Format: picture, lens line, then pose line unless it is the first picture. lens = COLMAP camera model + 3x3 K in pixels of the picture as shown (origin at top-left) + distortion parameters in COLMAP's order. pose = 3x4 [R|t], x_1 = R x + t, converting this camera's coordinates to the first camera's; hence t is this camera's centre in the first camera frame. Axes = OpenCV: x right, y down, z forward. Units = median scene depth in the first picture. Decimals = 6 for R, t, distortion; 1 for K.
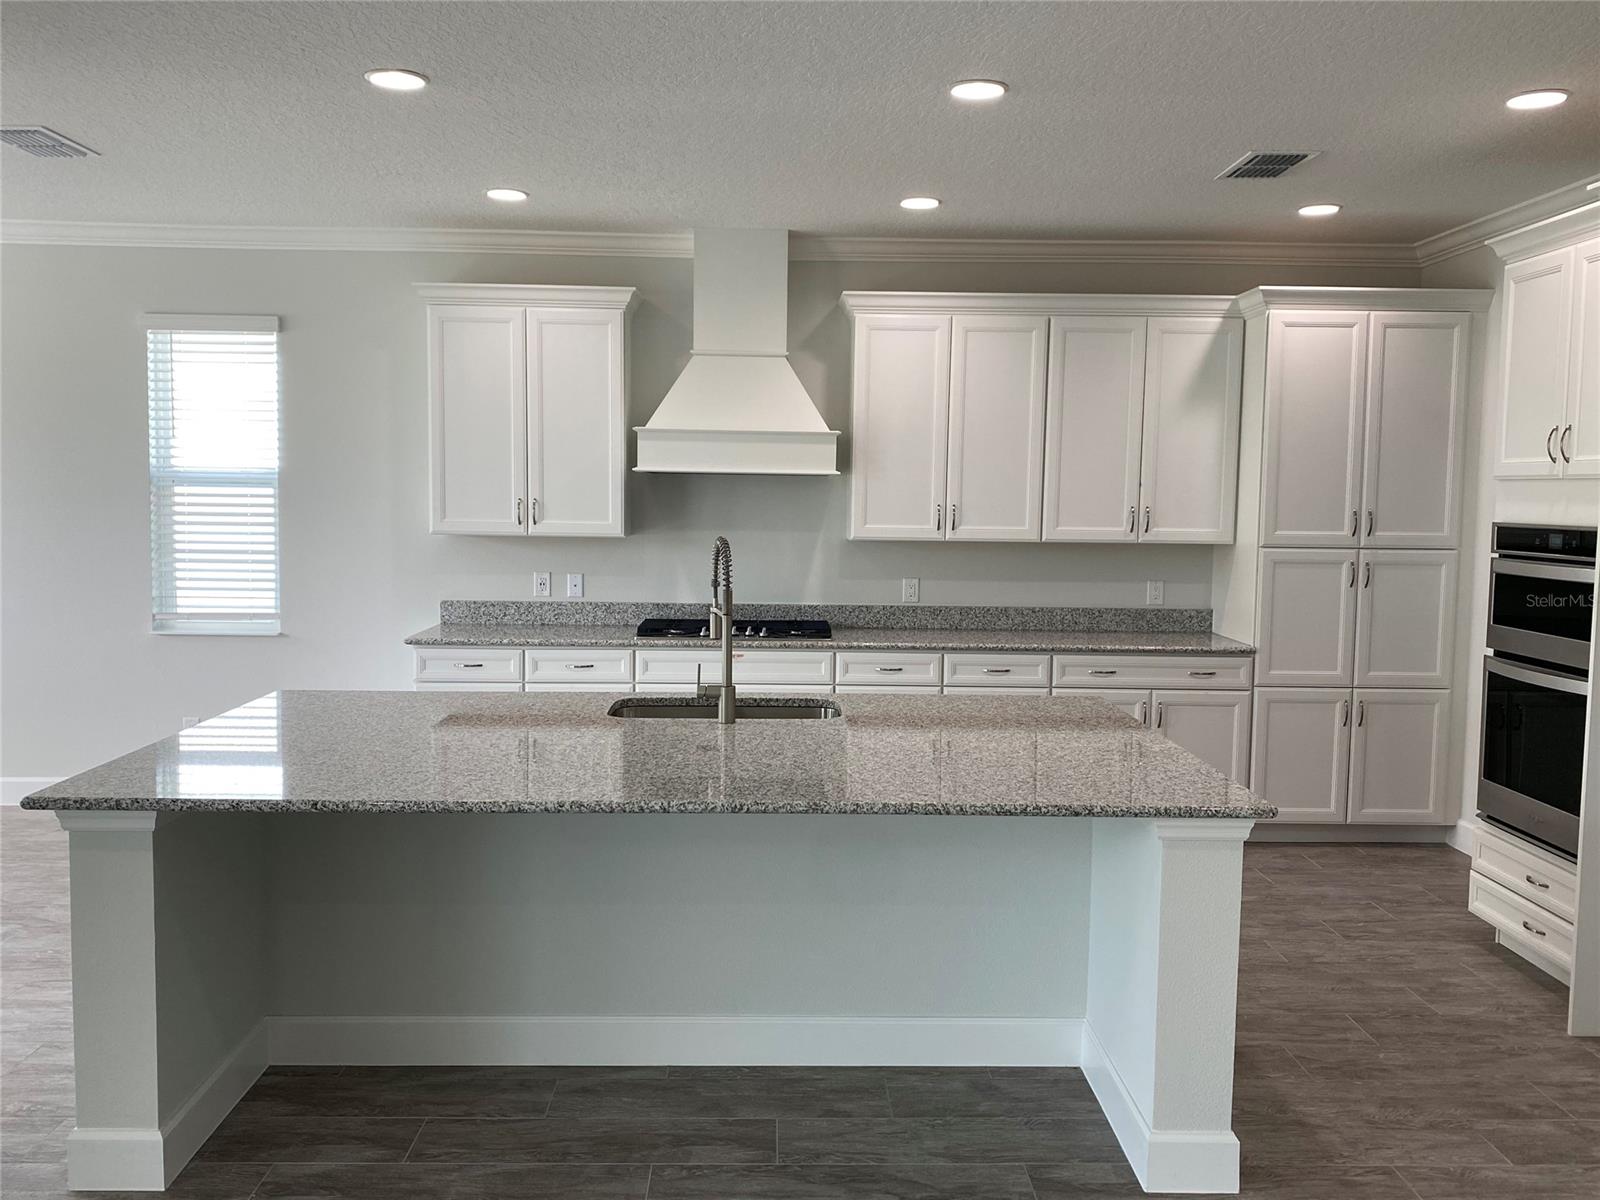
lens RADIAL K [[1306.2, 0, 793.5], [0, 1306.2, 593.1], [0, 0, 1]] dist [0.053507, -0.111865]
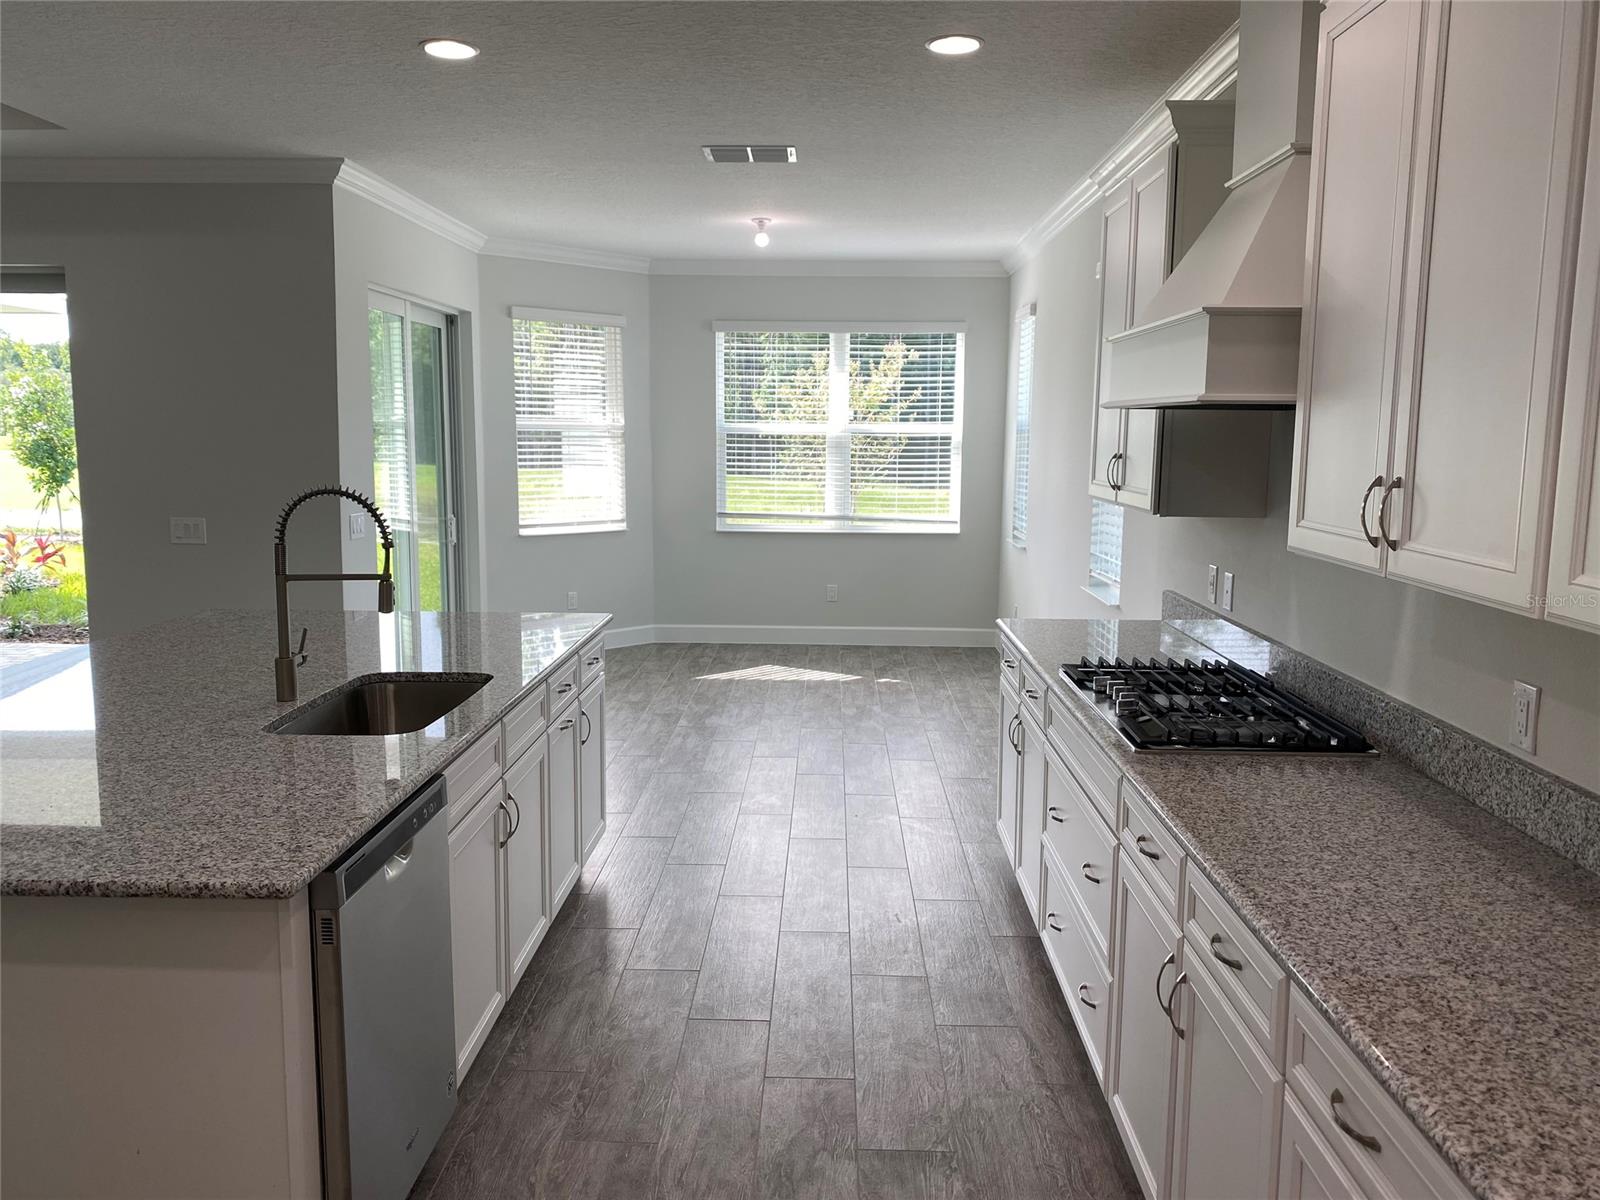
lens RADIAL K [[1222.9, 0, 800.4], [0, 1222.9, 593.6], [0, 0, 1]] dist [0.089507, -0.160731]
pose [[-0.042632, 0.119992, -0.991859, 0.461084], [-0.091072, 0.988162, 0.123459, -0.063529], [0.994931, 0.095594, -0.031199, 0.858540]]
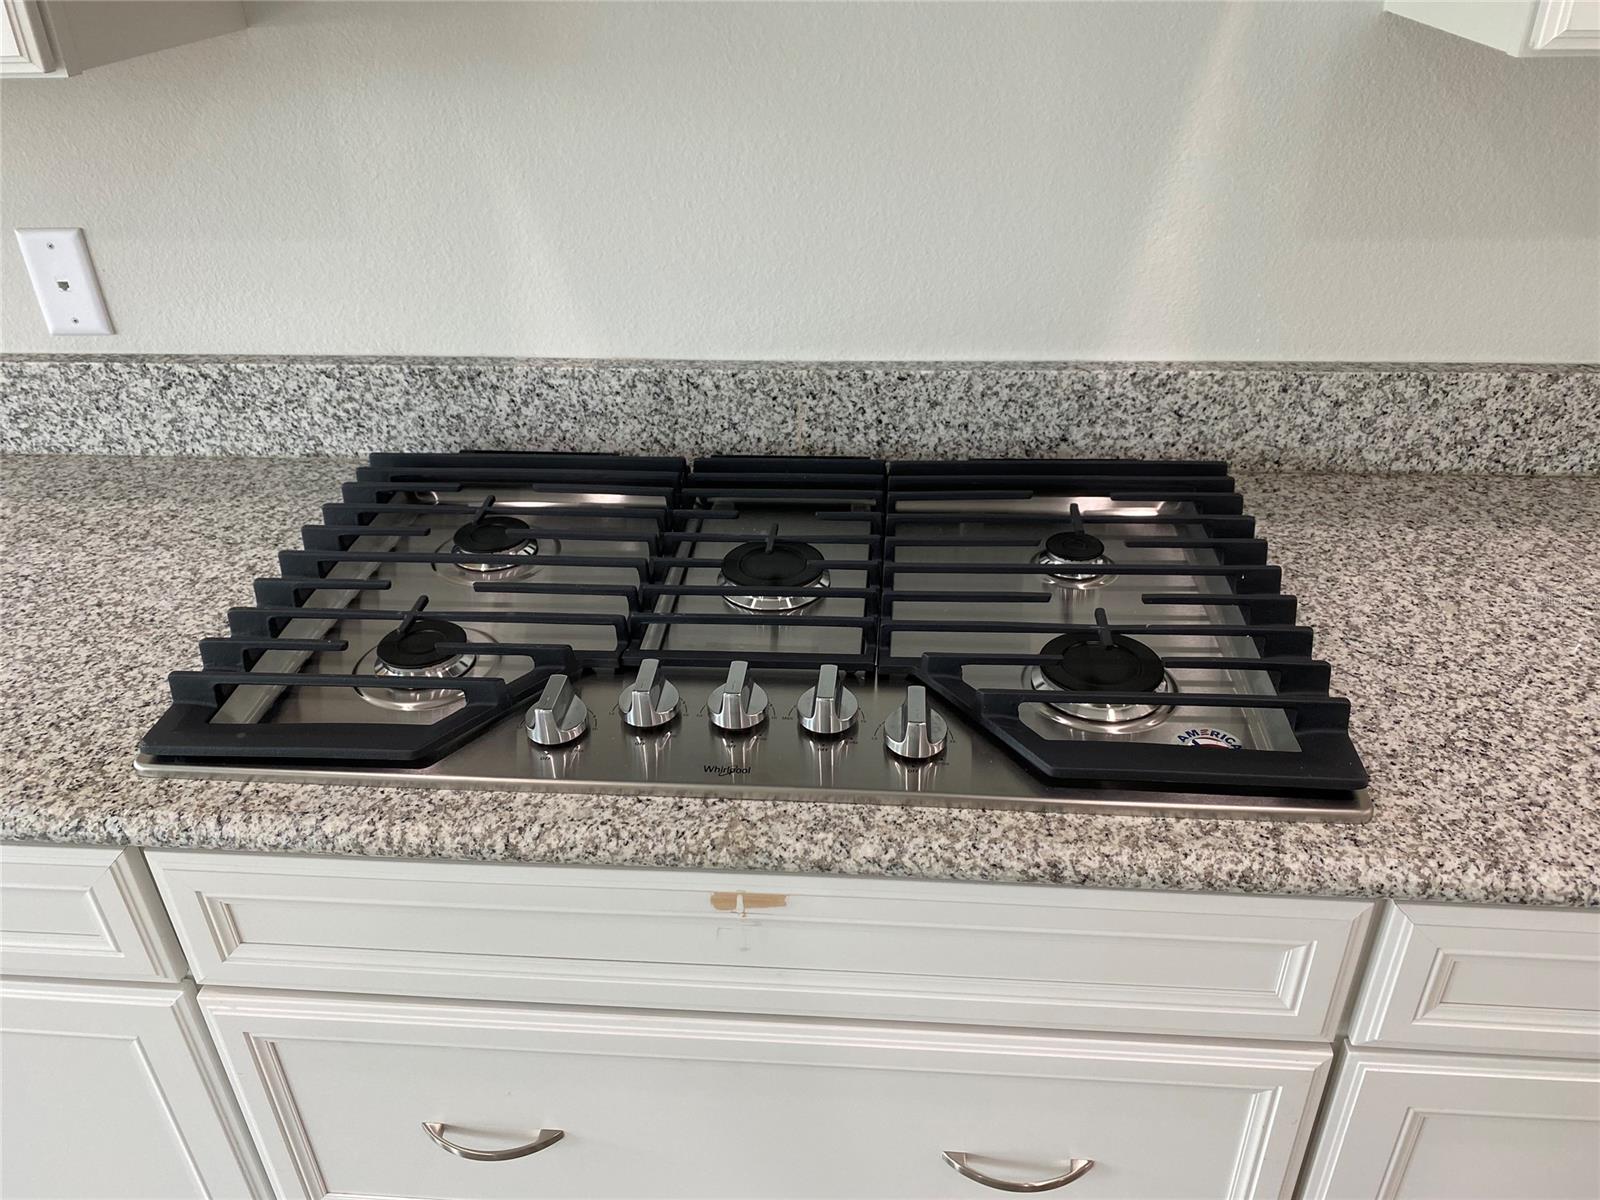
lens RADIAL K [[1222.9, 0, 800.4], [0, 1222.9, 593.6], [0, 0, 1]] dist [0.089507, -0.160731]
pose [[0.992956, 0.021628, -0.116492, -0.018775], [0.033319, 0.892547, 0.449723, -0.052480], [0.113701, -0.450436, 0.885539, 0.848965]]
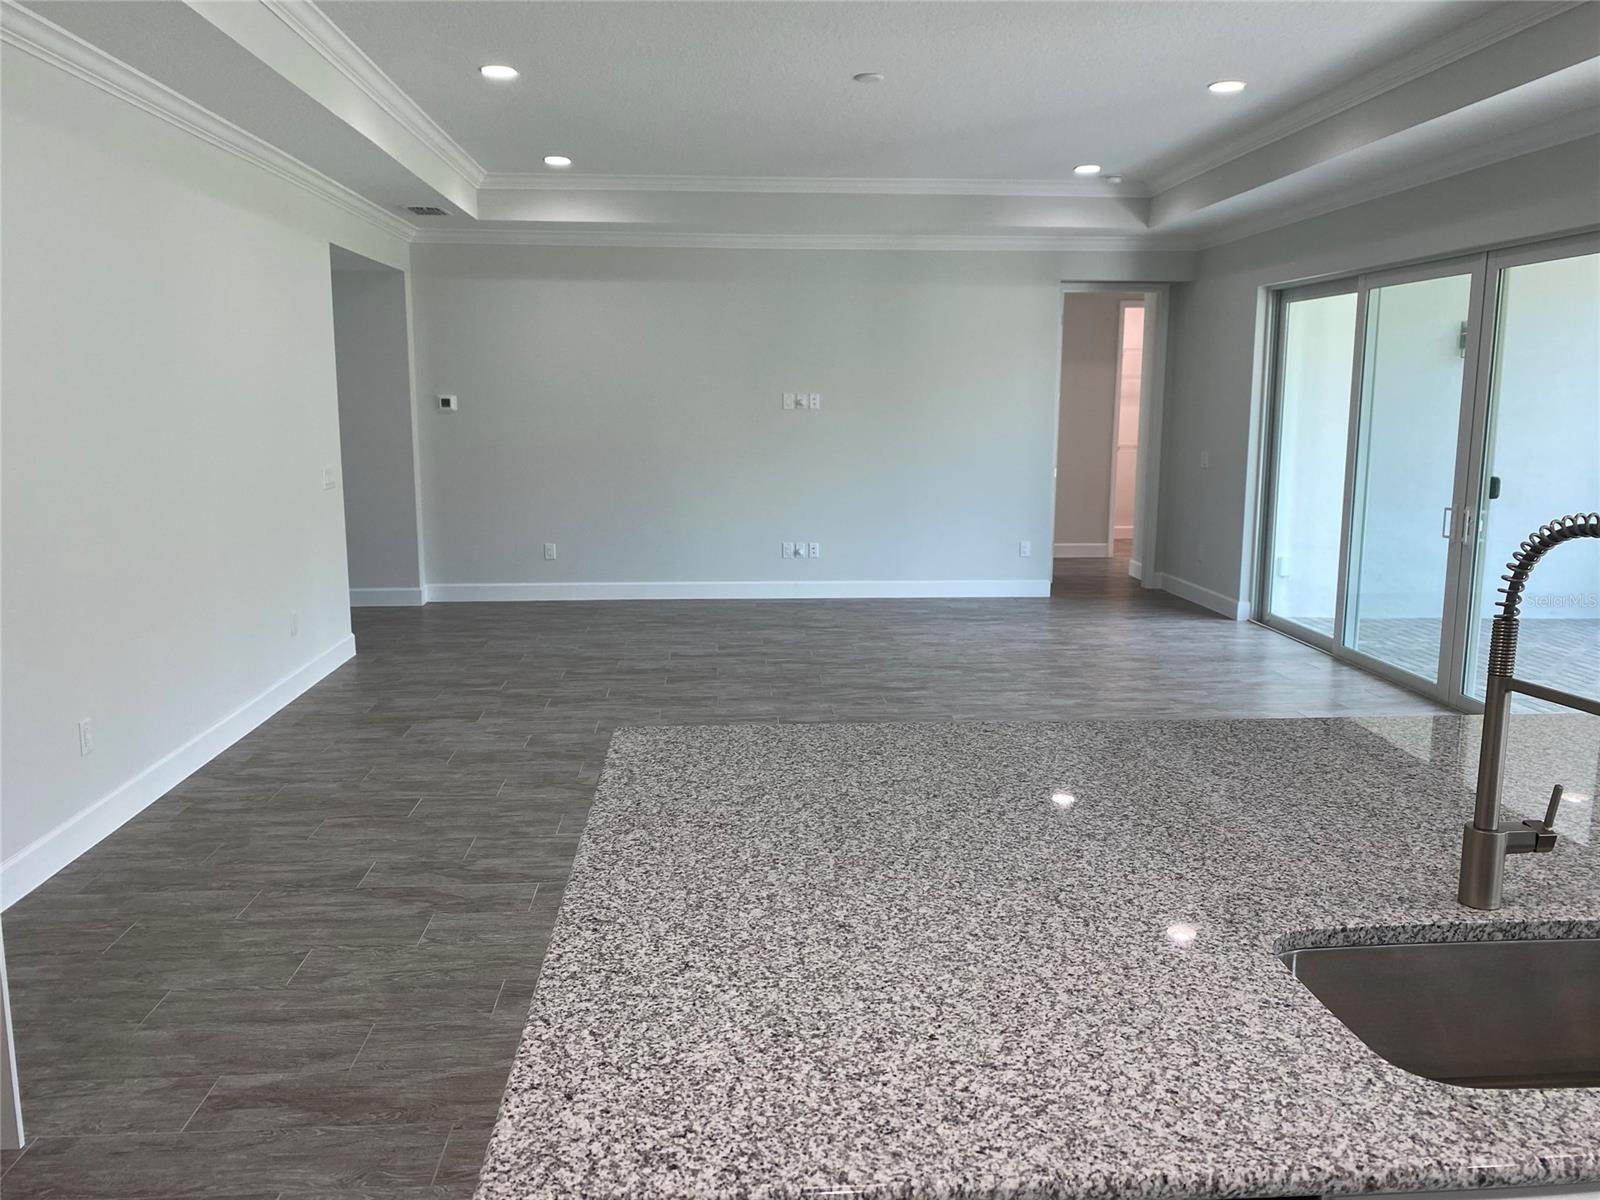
lens RADIAL K [[1210.2, 0, 800.0], [0, 1210.2, 600.0], [0, 0, 1]] dist [0.068884, -0.155319]
pose [[-0.998584, -0.005522, -0.052901, 0.134381], [-0.018360, 0.969247, 0.245405, -0.068324], [0.049919, 0.246029, -0.967976, 0.877081]]
